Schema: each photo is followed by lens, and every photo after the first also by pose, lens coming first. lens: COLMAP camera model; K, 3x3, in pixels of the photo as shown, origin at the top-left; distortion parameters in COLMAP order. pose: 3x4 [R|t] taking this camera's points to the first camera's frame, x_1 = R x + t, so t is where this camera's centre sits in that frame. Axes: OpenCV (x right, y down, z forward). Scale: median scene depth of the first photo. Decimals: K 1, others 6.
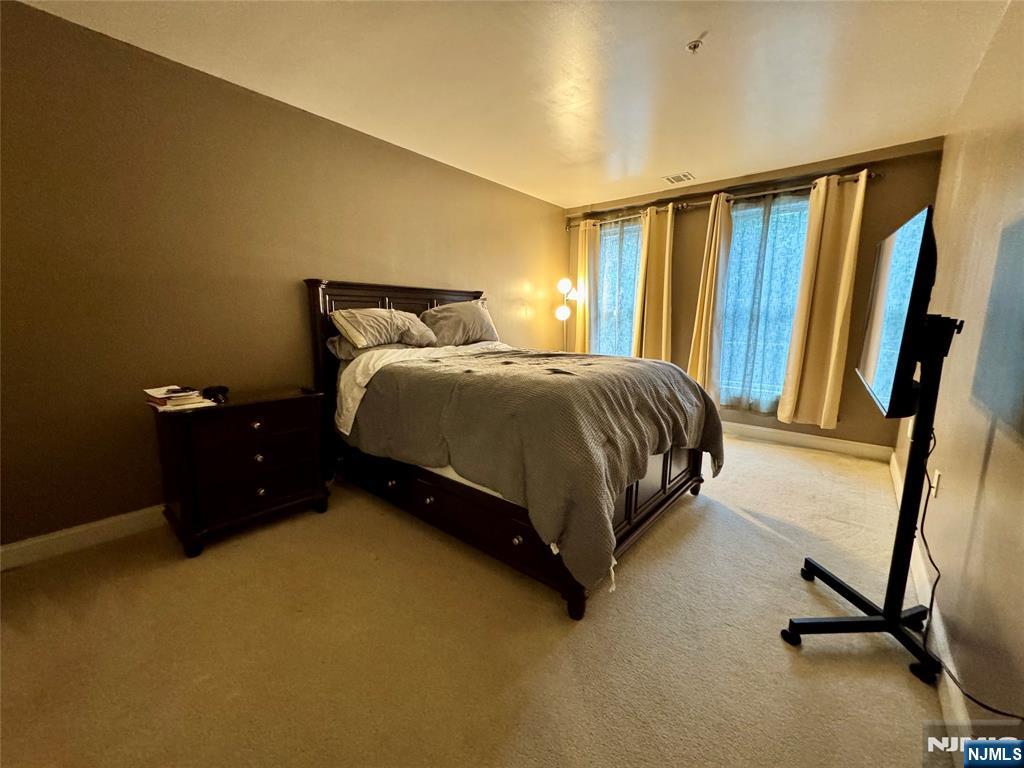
lens RADIAL K [[408.2, 0, 513.9], [0, 408.2, 387.0], [0, 0, 1]] dist [-0.000545, -0.000528]
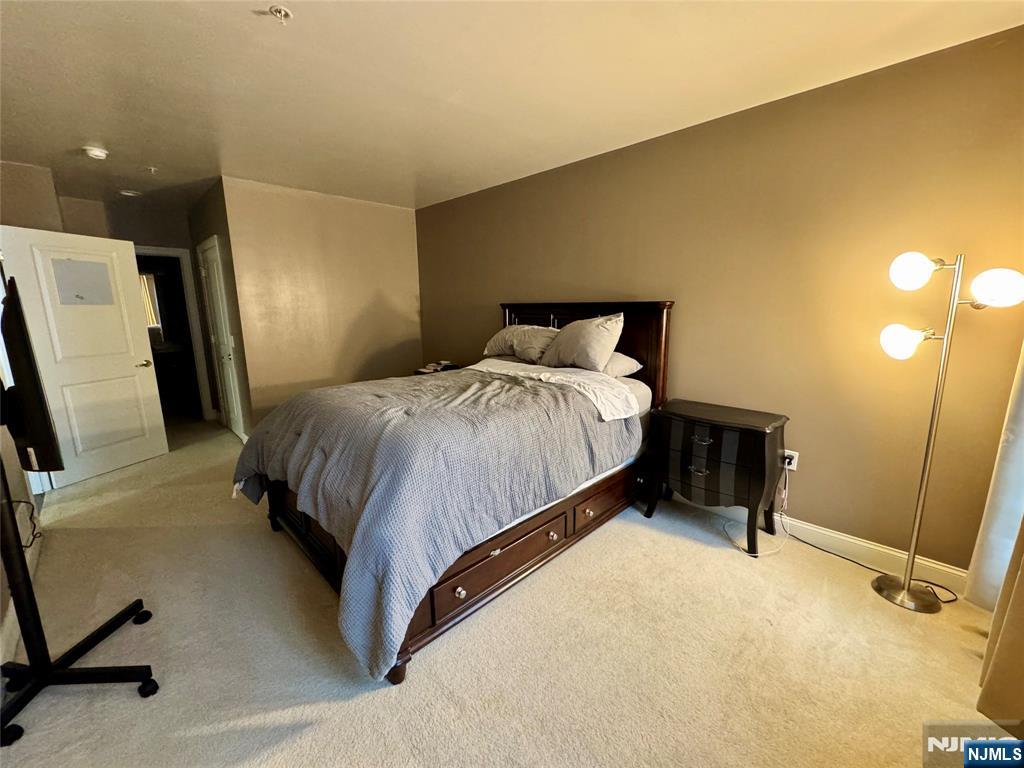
lens RADIAL K [[408.2, 0, 514.0], [0, 408.2, 385.1], [0, 0, 1]] dist [-0.000545, -0.000528]
pose [[-0.065745, 0.162265, -0.984555, 0.799725], [-0.155536, 0.972963, 0.170740, -0.210365], [0.985640, 0.164359, -0.038729, 0.974548]]
